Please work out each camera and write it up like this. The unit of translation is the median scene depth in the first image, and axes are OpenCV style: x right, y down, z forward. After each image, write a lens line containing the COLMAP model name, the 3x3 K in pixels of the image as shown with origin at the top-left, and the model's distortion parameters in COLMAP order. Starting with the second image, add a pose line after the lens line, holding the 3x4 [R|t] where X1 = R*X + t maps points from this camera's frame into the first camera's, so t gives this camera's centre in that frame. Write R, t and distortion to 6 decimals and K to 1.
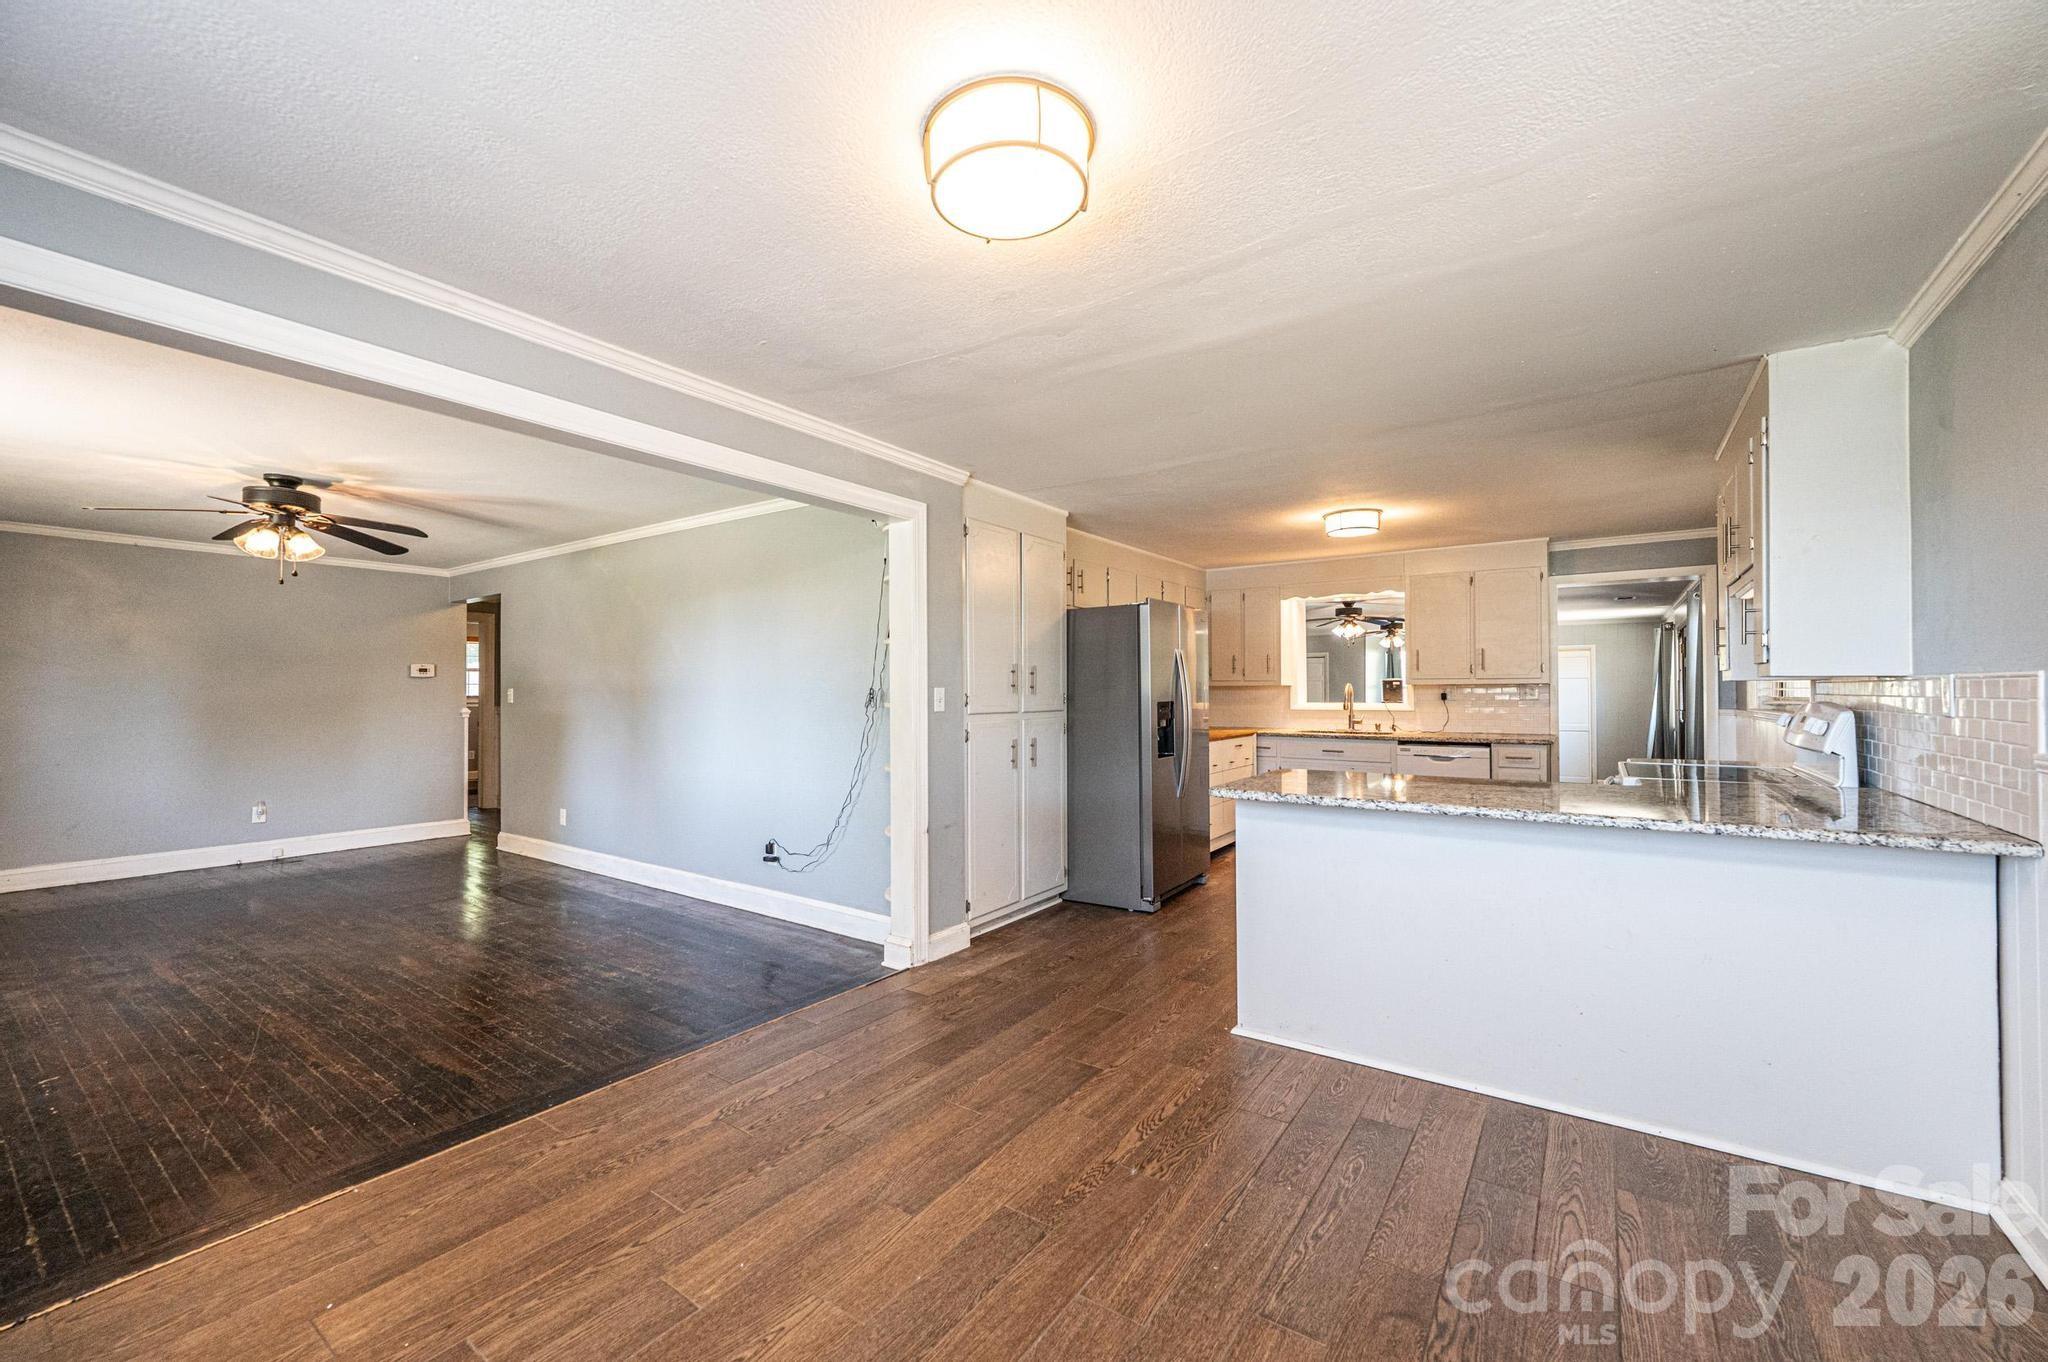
lens RADIAL K [[812.4, 0, 1026.9], [0, 812.4, 687.8], [0, 0, 1]] dist [-0.002752, 0.000890]
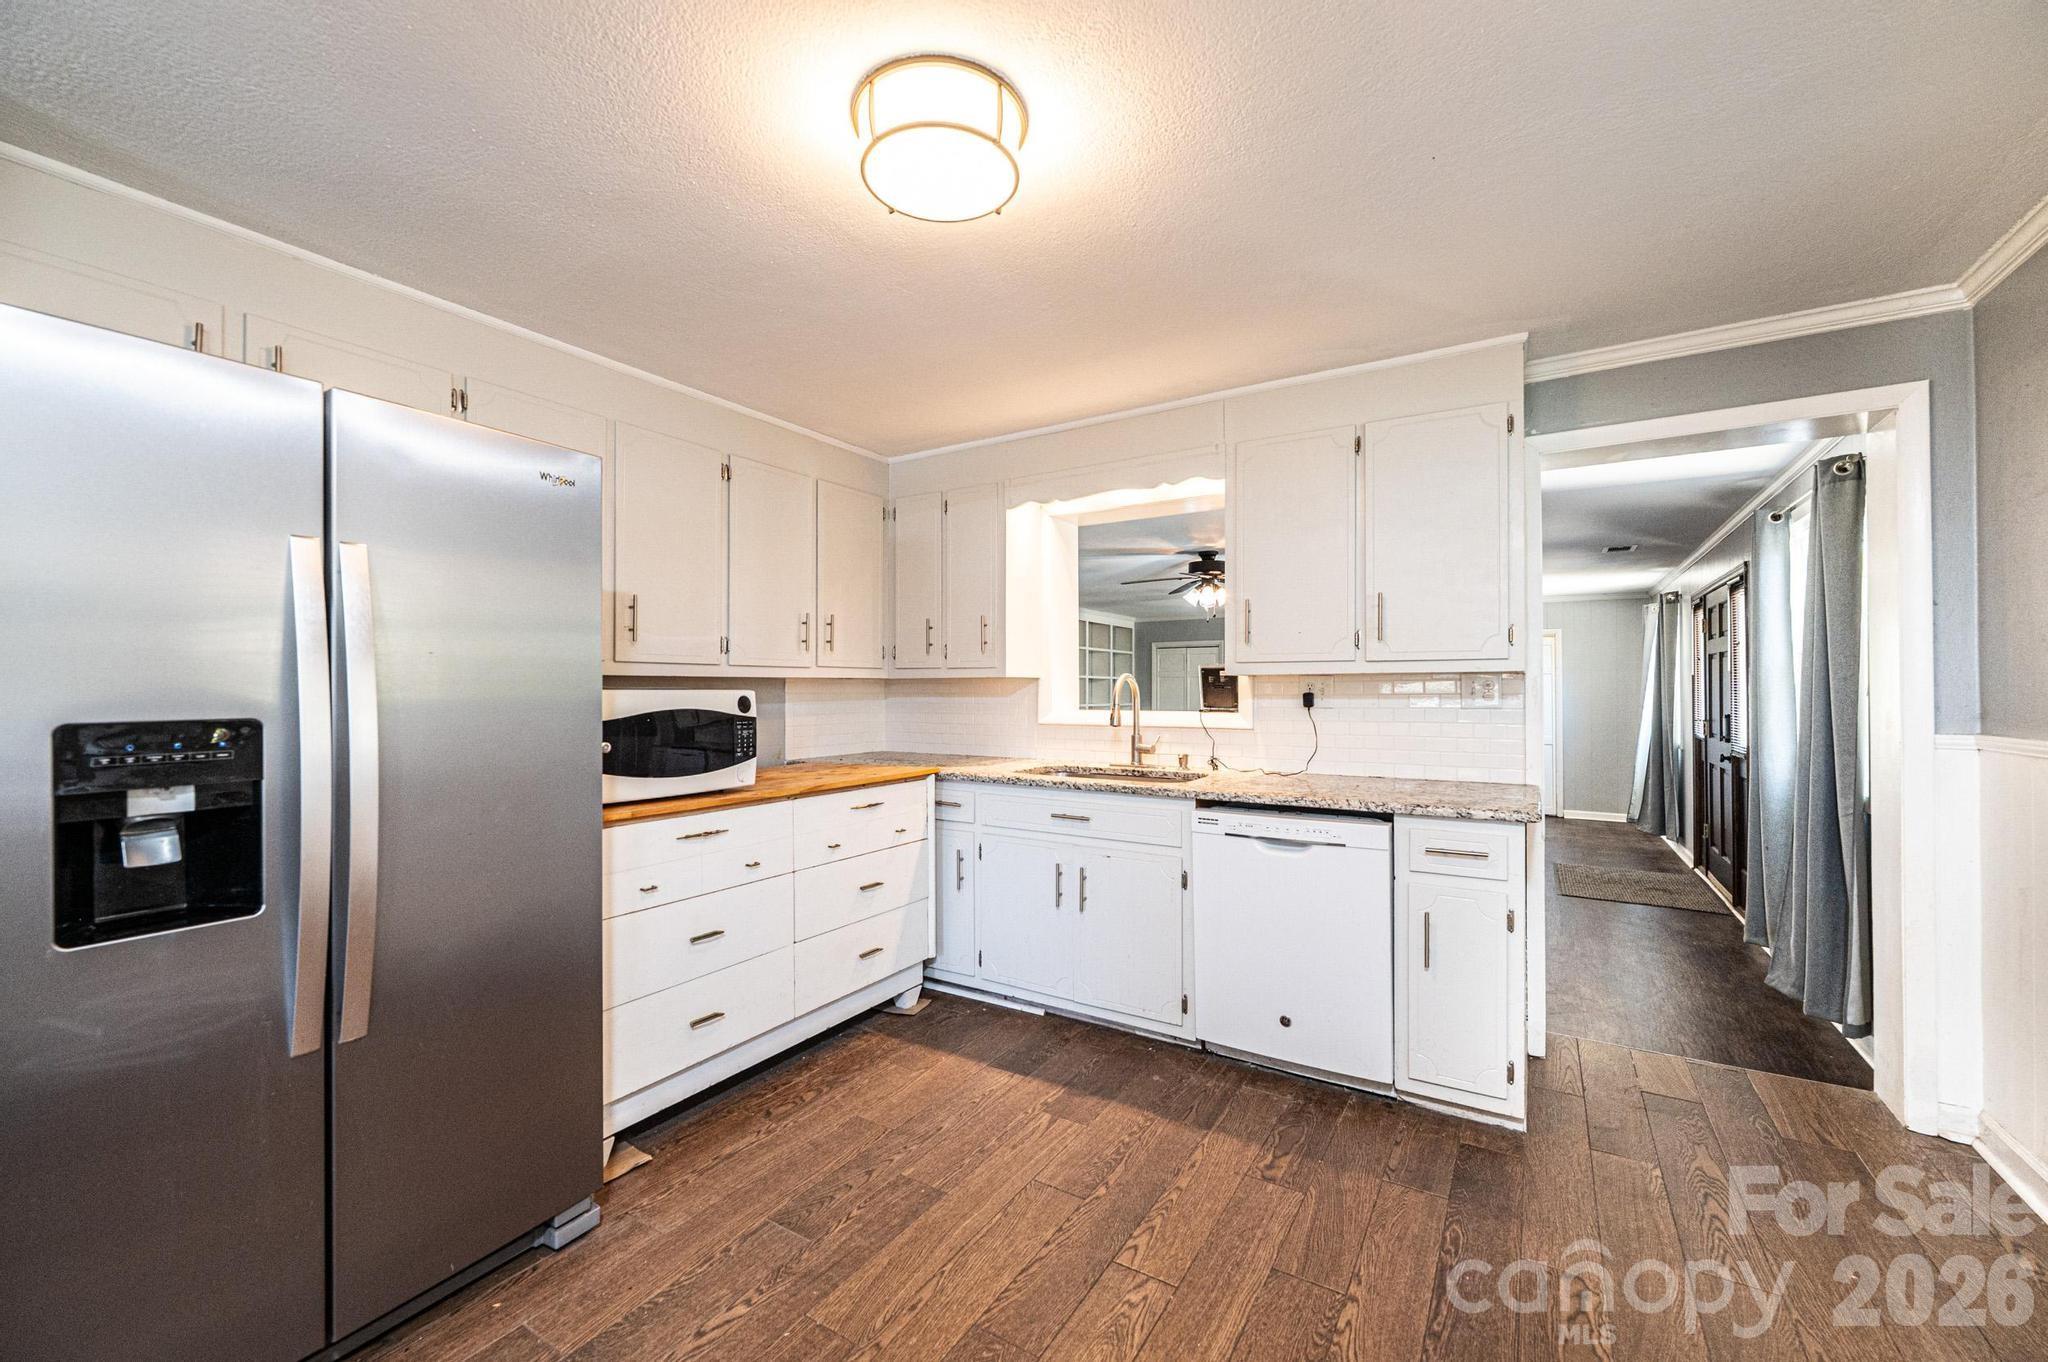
lens RADIAL K [[812.4, 0, 1021.4], [0, 812.4, 683.5], [0, 0, 1]] dist [-0.002752, 0.000890]
pose [[0.999061, 0.004638, 0.043080, 0.307882], [-0.004500, 0.999984, -0.003290, 0.003072], [-0.043094, 0.003093, 0.999066, 0.501747]]
